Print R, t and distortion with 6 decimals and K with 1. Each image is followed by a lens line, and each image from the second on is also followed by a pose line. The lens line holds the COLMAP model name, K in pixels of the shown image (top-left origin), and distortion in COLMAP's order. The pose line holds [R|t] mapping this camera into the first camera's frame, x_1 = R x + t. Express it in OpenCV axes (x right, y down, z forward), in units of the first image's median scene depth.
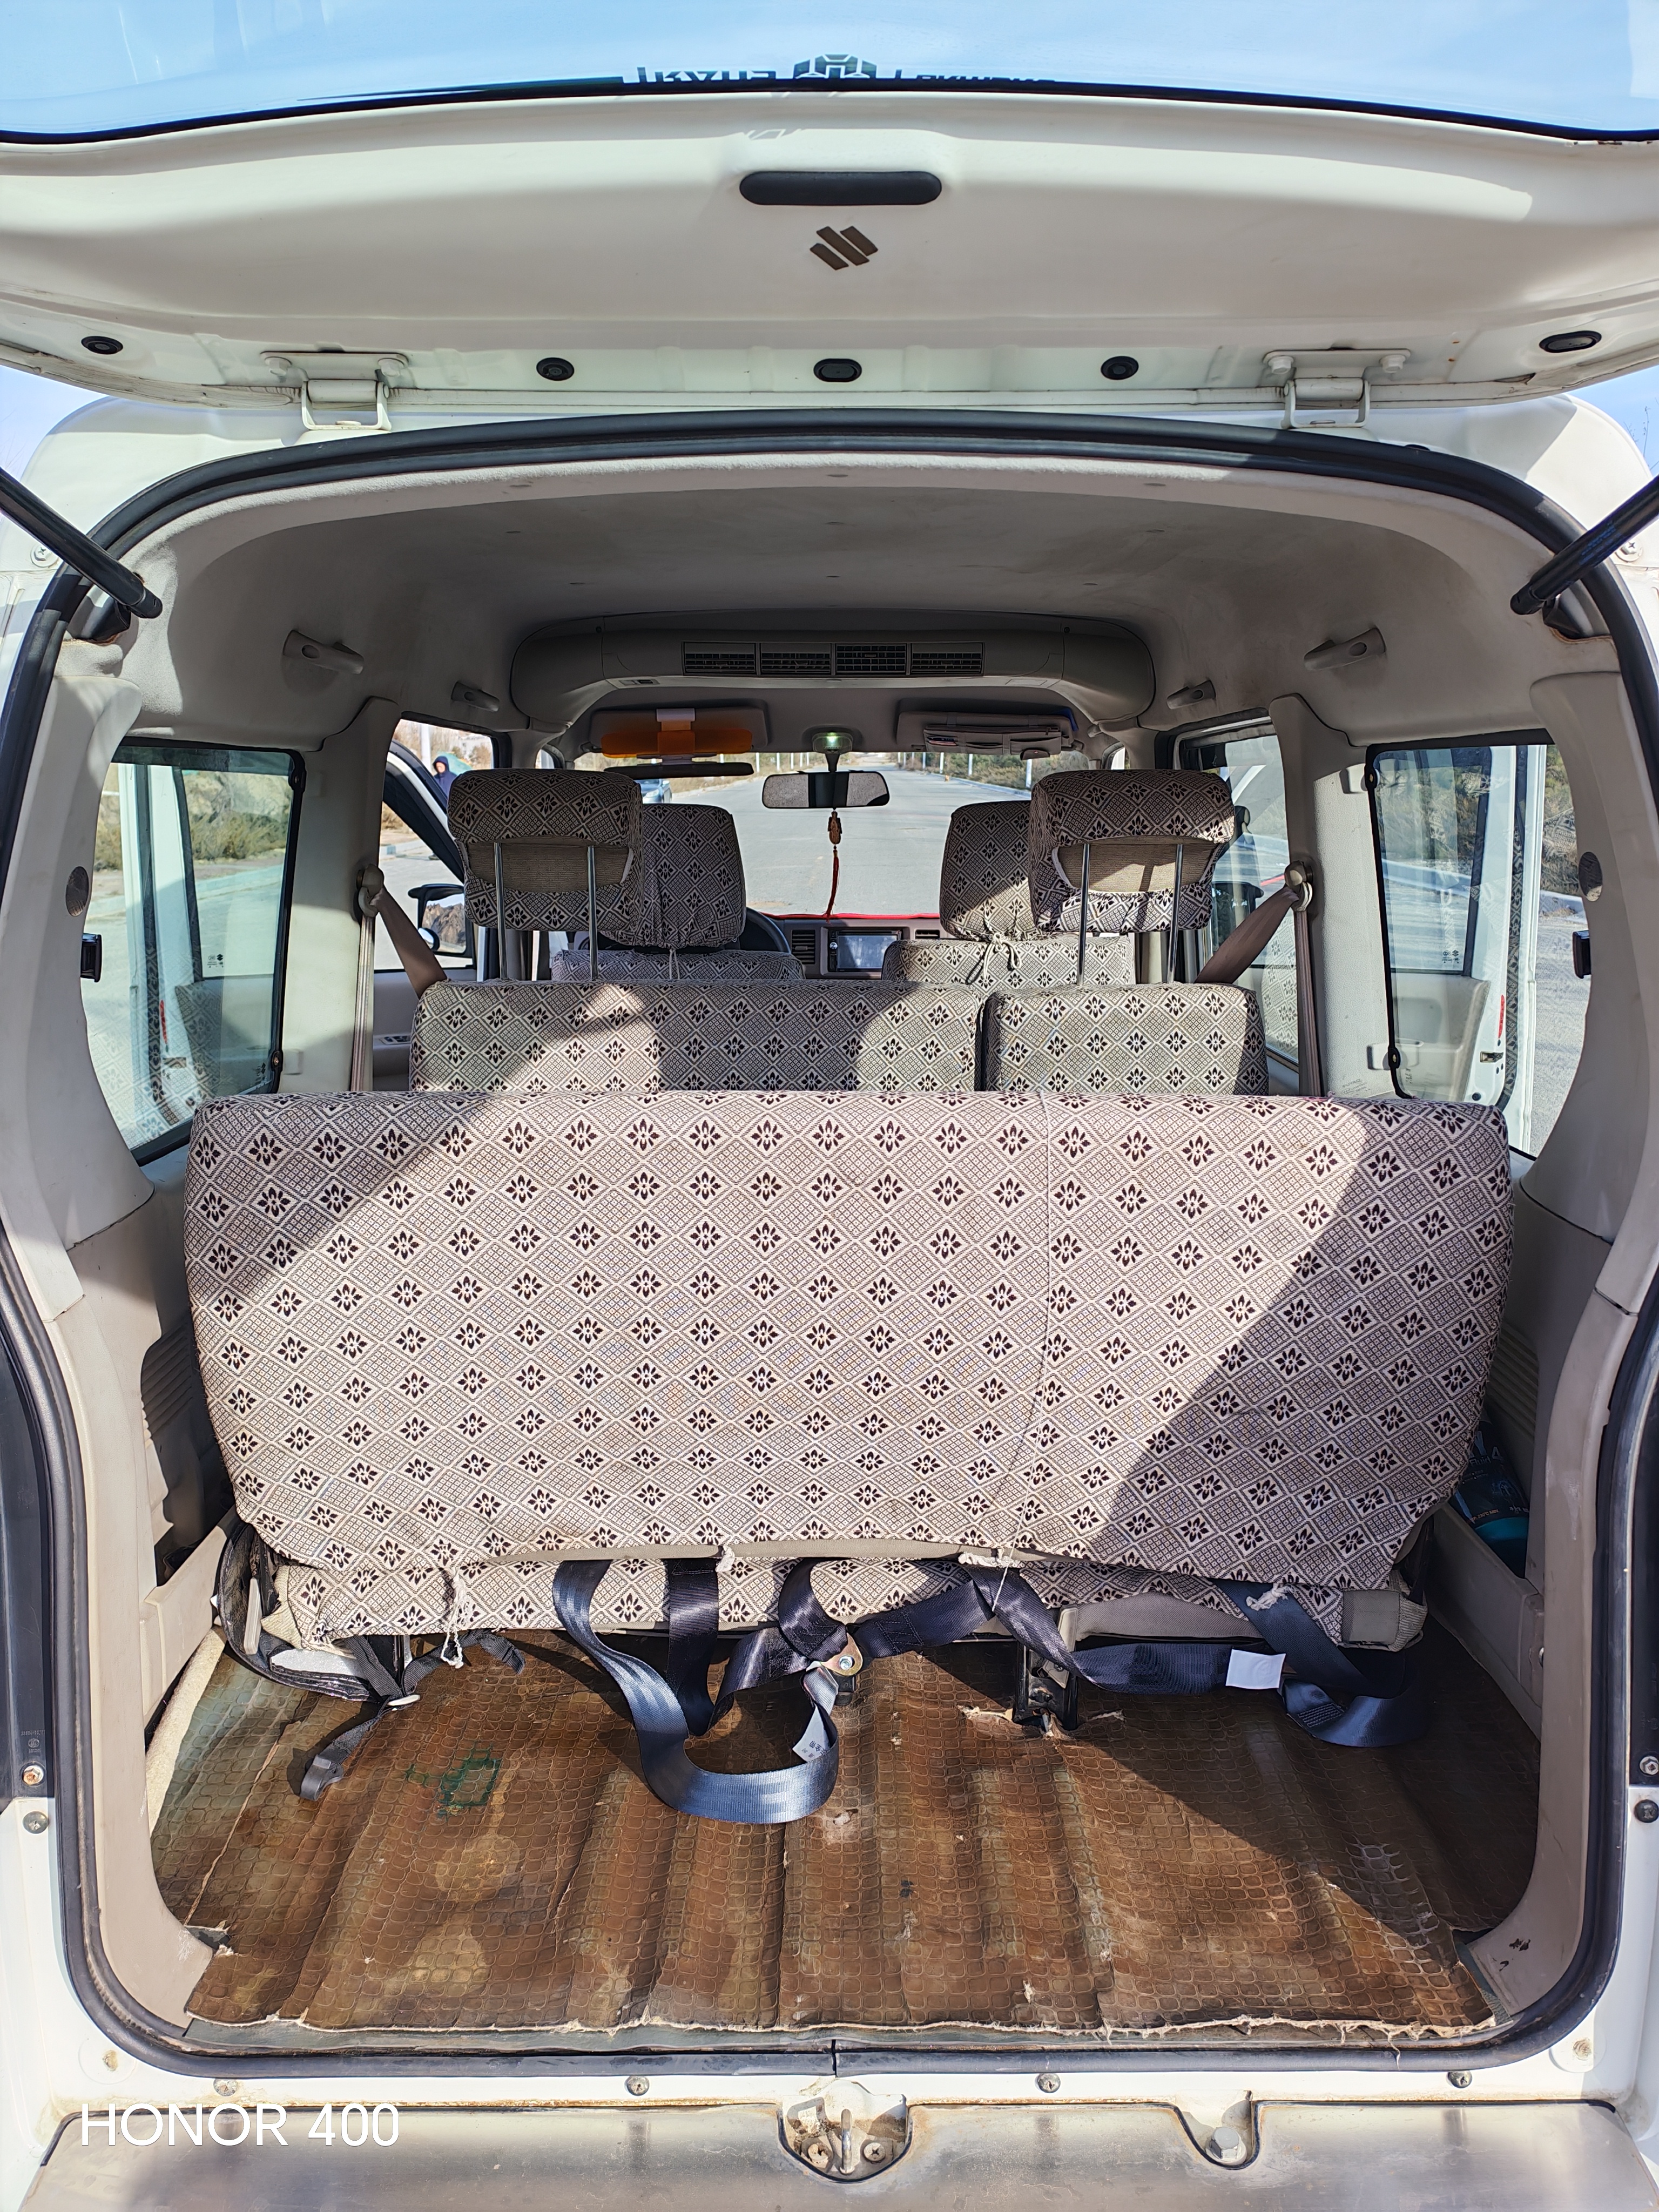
lens RADIAL K [[1720.4, 0, 829.5], [0, 1720.4, 1106.0], [0, 0, 1]] dist [0.120814, -0.148887]
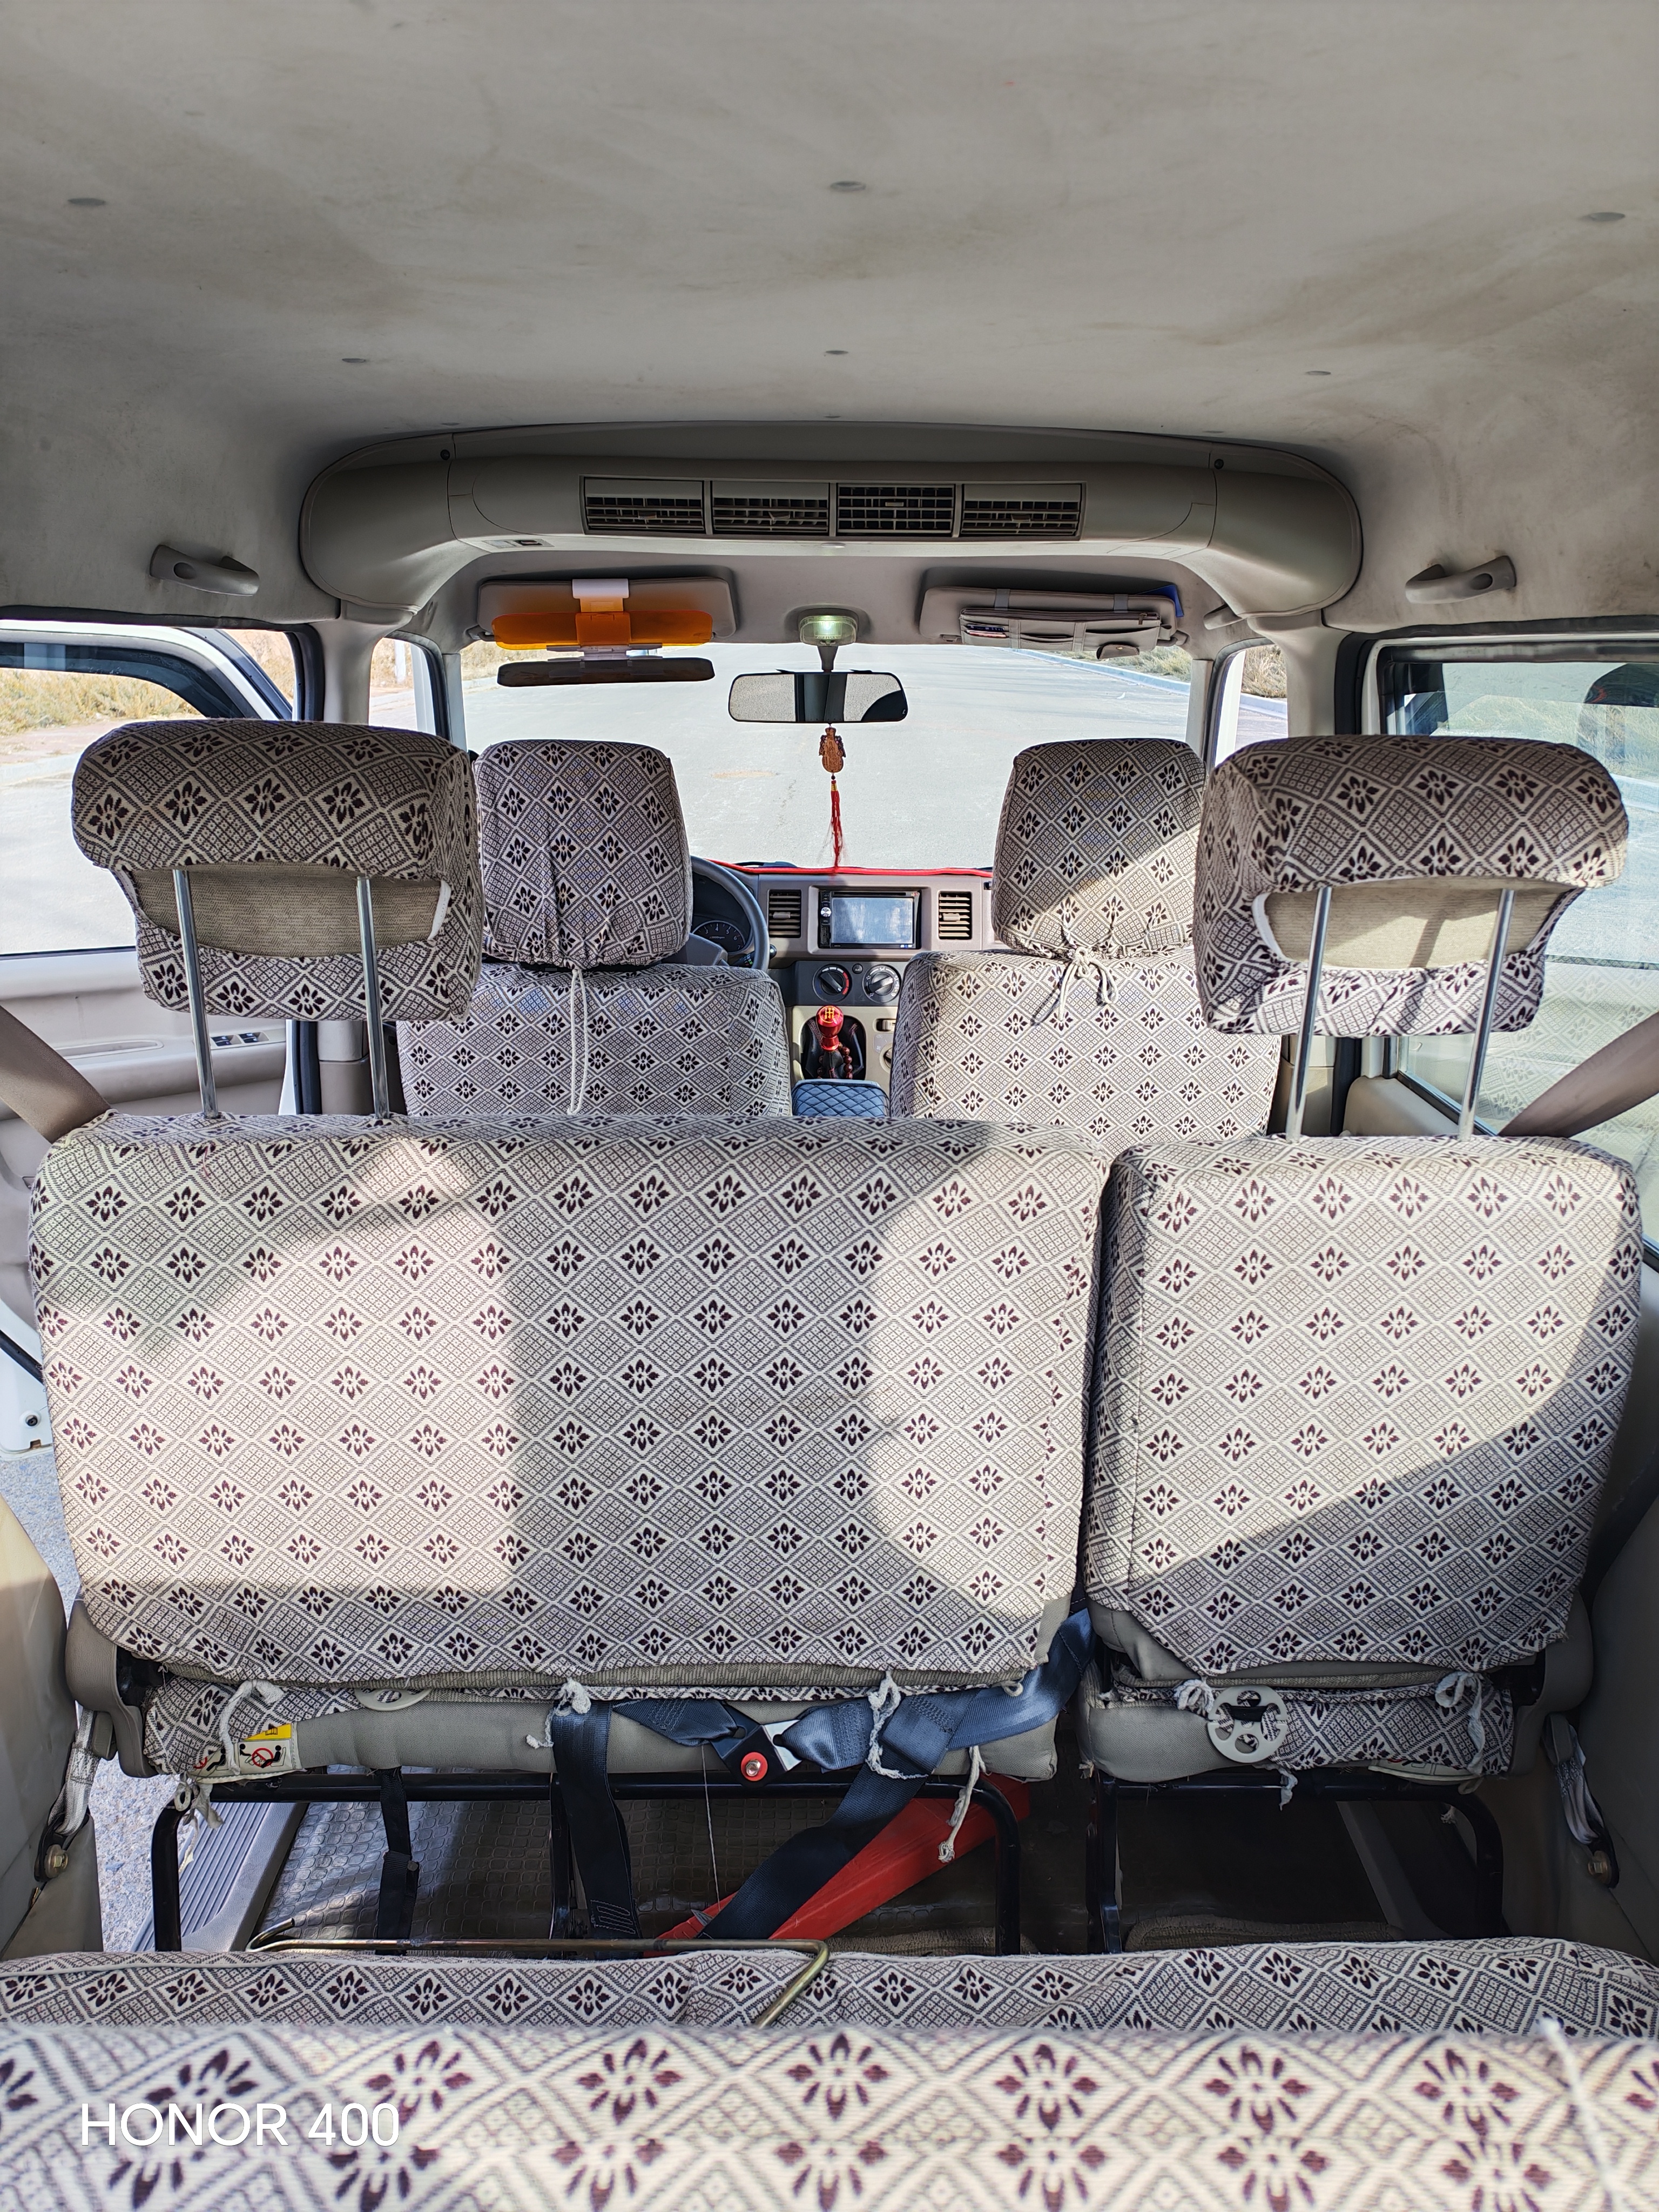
lens RADIAL K [[1728.0, 0, 829.5], [0, 1728.0, 1106.0], [0, 0, 1]] dist [0.125419, -0.220643]
pose [[0.999935, 0.009003, 0.007047, -0.001080], [-0.009528, 0.996874, 0.078429, -0.091633], [-0.006319, -0.078491, 0.996895, 0.350995]]
